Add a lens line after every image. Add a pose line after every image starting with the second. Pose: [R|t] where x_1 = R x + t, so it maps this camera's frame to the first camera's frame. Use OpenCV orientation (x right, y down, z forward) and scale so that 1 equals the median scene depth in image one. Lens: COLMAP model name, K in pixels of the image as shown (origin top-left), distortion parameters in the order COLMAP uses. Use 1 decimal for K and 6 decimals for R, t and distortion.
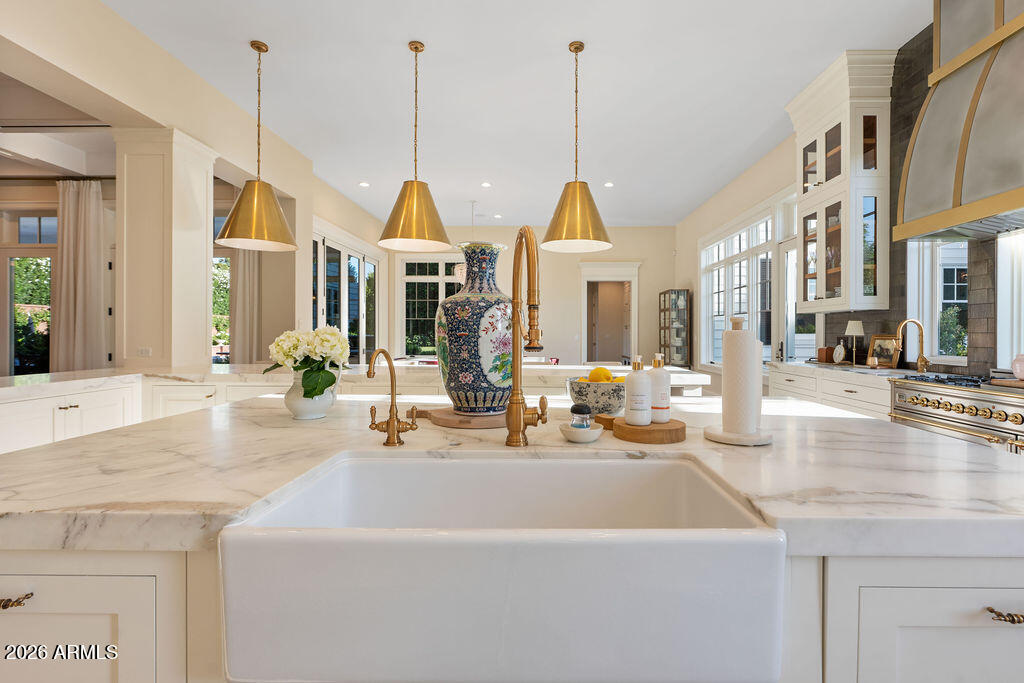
lens RADIAL K [[467.1, 0, 541.1], [0, 467.1, 332.5], [0, 0, 1]] dist [0.000131, 0.000465]
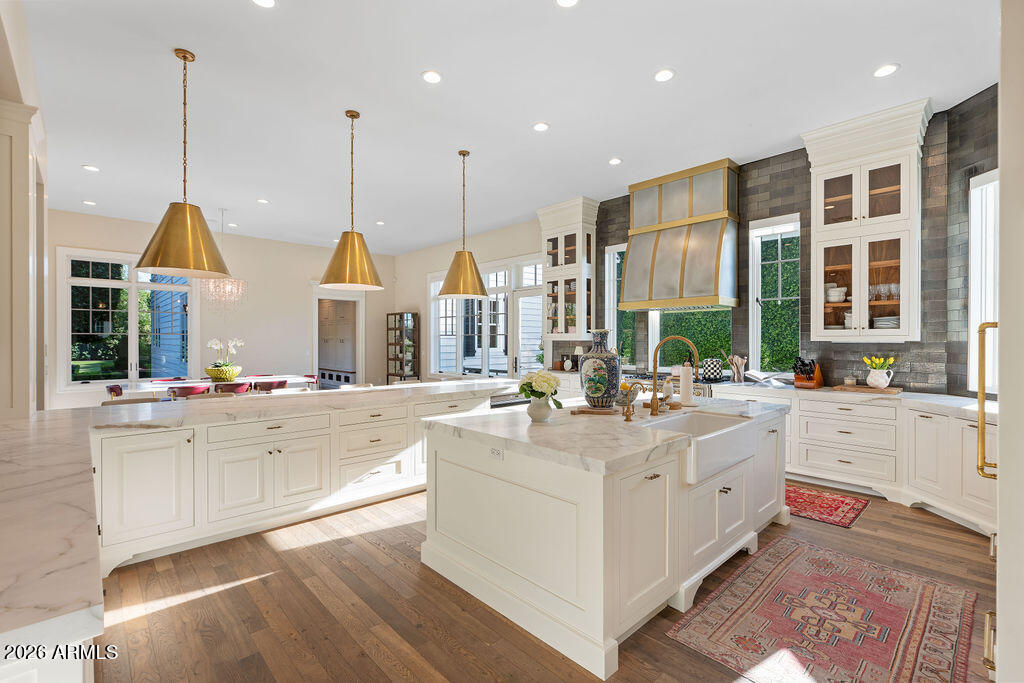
lens RADIAL K [[456.9, 0, 516.8], [0, 456.9, 341.8], [0, 0, 1]] dist [-0.001982, -0.000197]
pose [[0.722497, -0.005417, 0.691353, -0.687305], [0.000003, 0.999969, 0.007832, -0.054764], [-0.691374, -0.005657, 0.722475, -0.087350]]
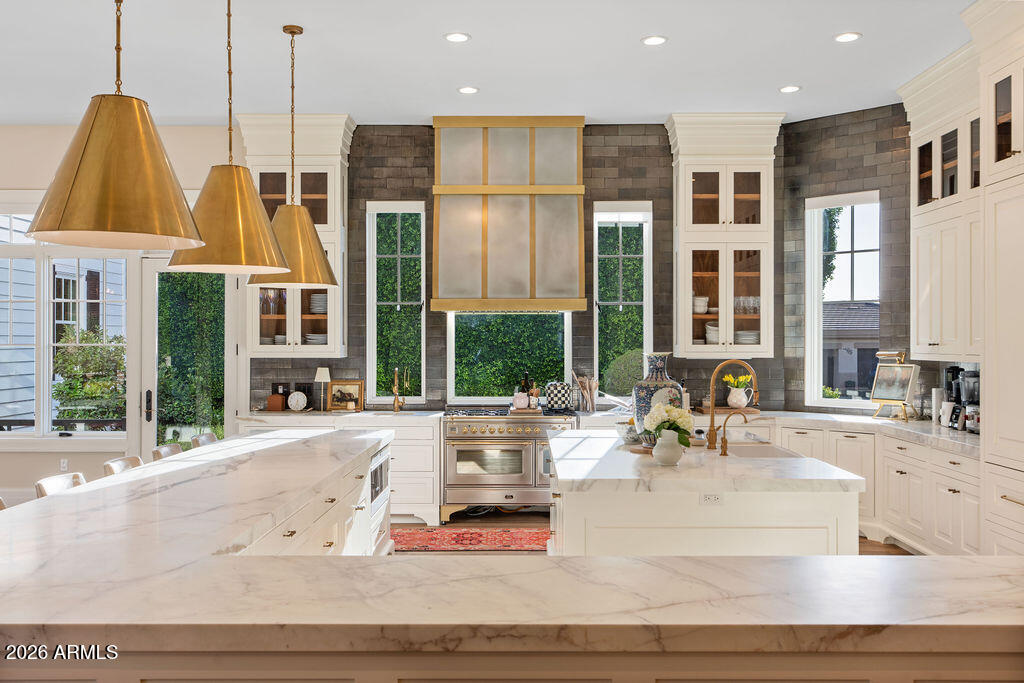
lens RADIAL K [[926.9, 0, 512.0], [0, 926.9, 341.5], [0, 0, 1]] dist [0.005215, 0.001580]
pose [[-0.000215, -0.003343, 0.999994, -1.333907], [-0.001036, 0.999994, 0.003343, -0.088466], [-0.999999, -0.001035, -0.000218, 0.579610]]
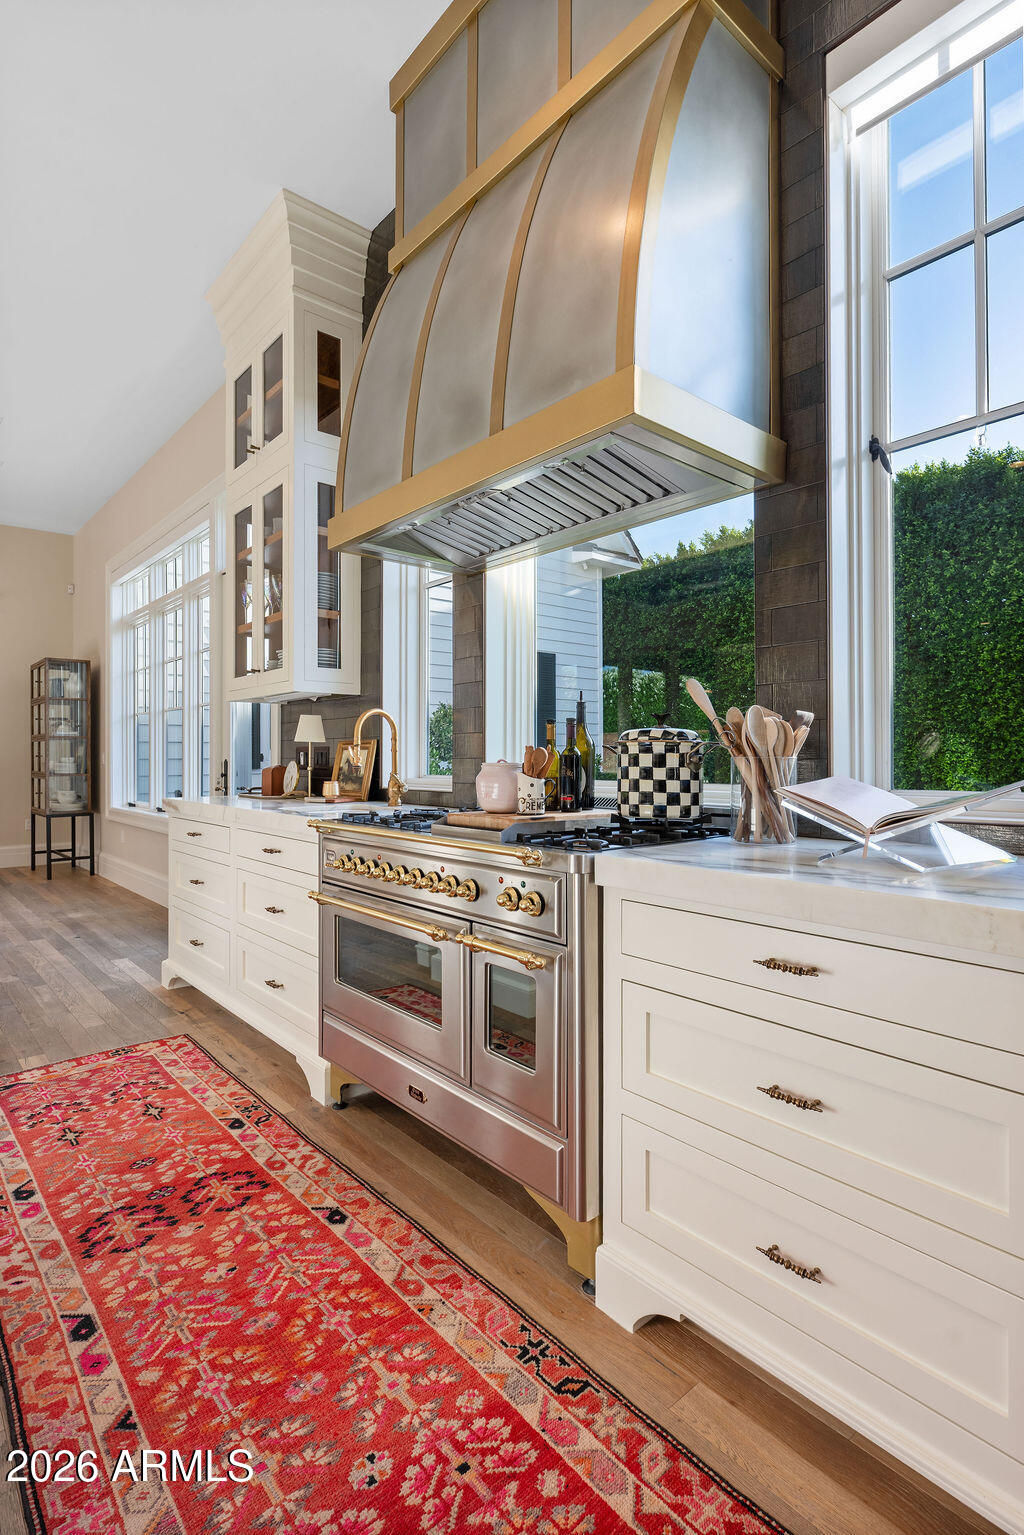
lens RADIAL K [[762.2, 0, 511.7], [0, 762.2, 753.3], [0, 0, 1]] dist [-0.002909, -0.000162]
pose [[0.758505, -0.001236, 0.651666, 0.272984], [0.003263, 0.999993, -0.001901, 0.020777], [-0.651659, 0.003568, 0.758504, 0.183887]]
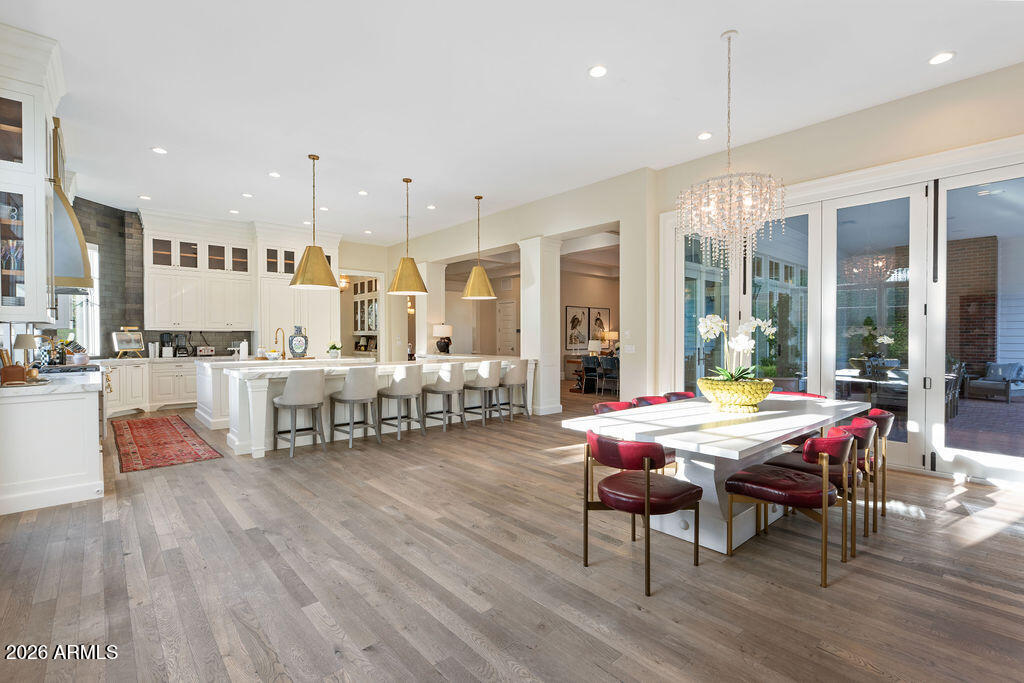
lens RADIAL K [[462.2, 0, 517.7], [0, 462.2, 346.5], [0, 0, 1]] dist [-0.001764, 0.000314]
pose [[-0.740877, 0.012582, -0.671523, 0.549177], [0.000607, 0.999837, 0.018063, -0.015119], [0.671640, 0.012975, -0.740764, 2.339180]]
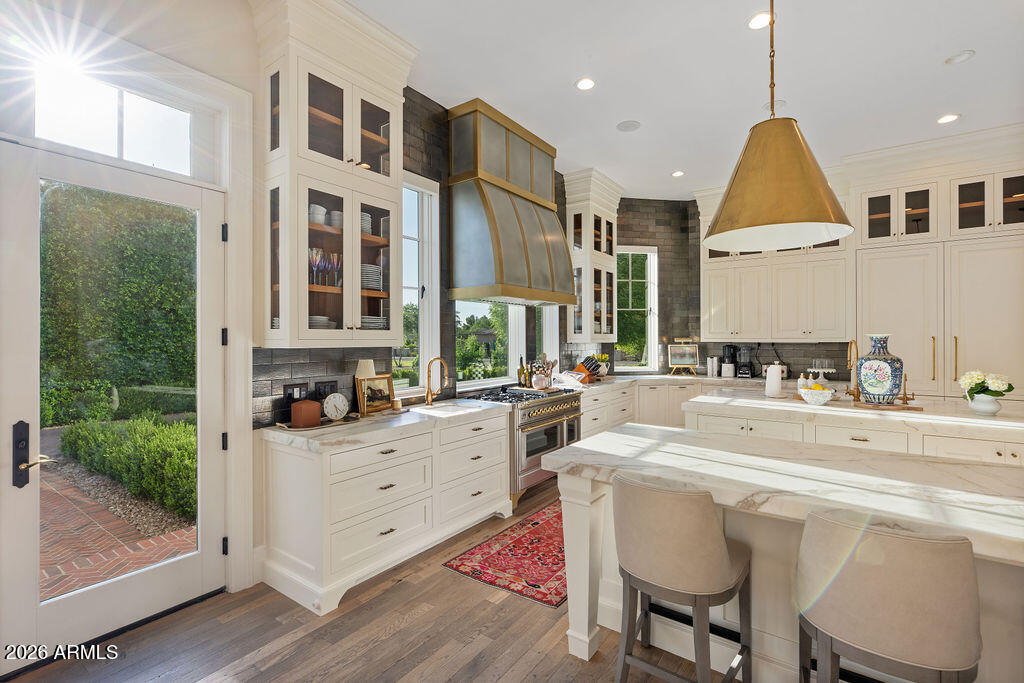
lens RADIAL K [[461.6, 0, 512.3], [0, 461.6, 337.7], [0, 0, 1]] dist [-0.001145, 0.000102]
pose [[-0.811654, 0.000243, 0.584139, 0.007225], [-0.001116, 0.999997, -0.001966, -0.060644], [-0.584138, -0.002248, -0.811651, 1.474551]]
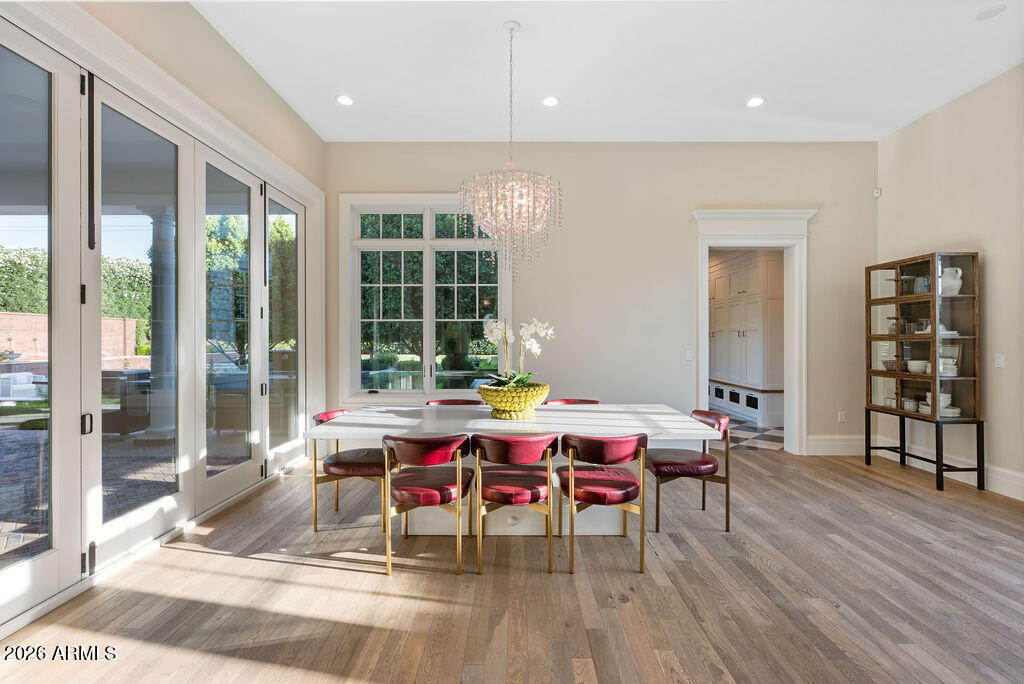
lens RADIAL K [[456.9, 0, 516.8], [0, 456.9, 342.3], [0, 0, 1]] dist [-0.001982, -0.000197]
pose [[0.999993, -0.003343, 0.001554, -0.282525], [0.003332, 0.999969, 0.007080, -0.020203], [-0.001577, -0.007075, 0.999974, 1.195254]]
